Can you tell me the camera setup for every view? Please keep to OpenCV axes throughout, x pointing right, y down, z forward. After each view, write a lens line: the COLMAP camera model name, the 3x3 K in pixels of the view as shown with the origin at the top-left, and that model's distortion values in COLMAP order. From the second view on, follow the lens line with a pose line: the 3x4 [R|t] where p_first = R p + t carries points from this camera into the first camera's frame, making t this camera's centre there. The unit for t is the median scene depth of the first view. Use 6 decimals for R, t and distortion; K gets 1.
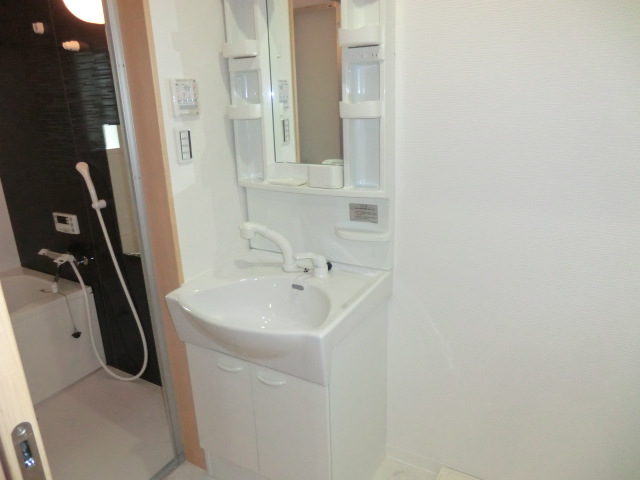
lens RADIAL K [[465.2, 0, 320.0], [0, 465.2, 240.0], [0, 0, 1]] dist [-0.075428, 0.063080]
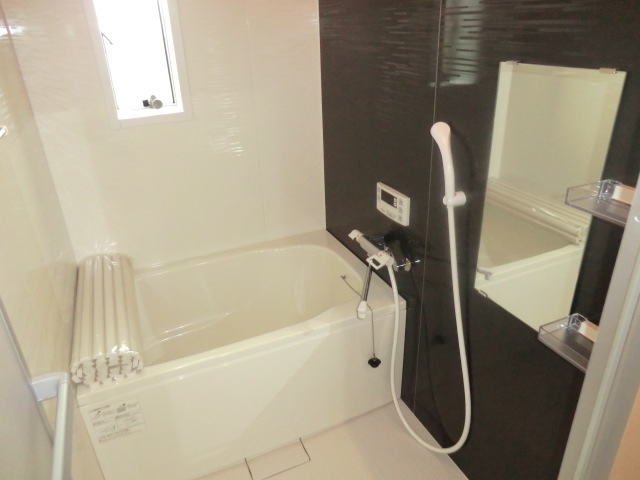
lens RADIAL K [[465.2, 0, 320.0], [0, 465.2, 240.0], [0, 0, 1]] dist [-0.075428, 0.063080]
pose [[0.812217, 0.255623, -0.524366, -0.225047], [-0.164914, 0.962829, 0.213927, -0.094893], [0.559559, -0.087280, 0.824182, 0.310885]]
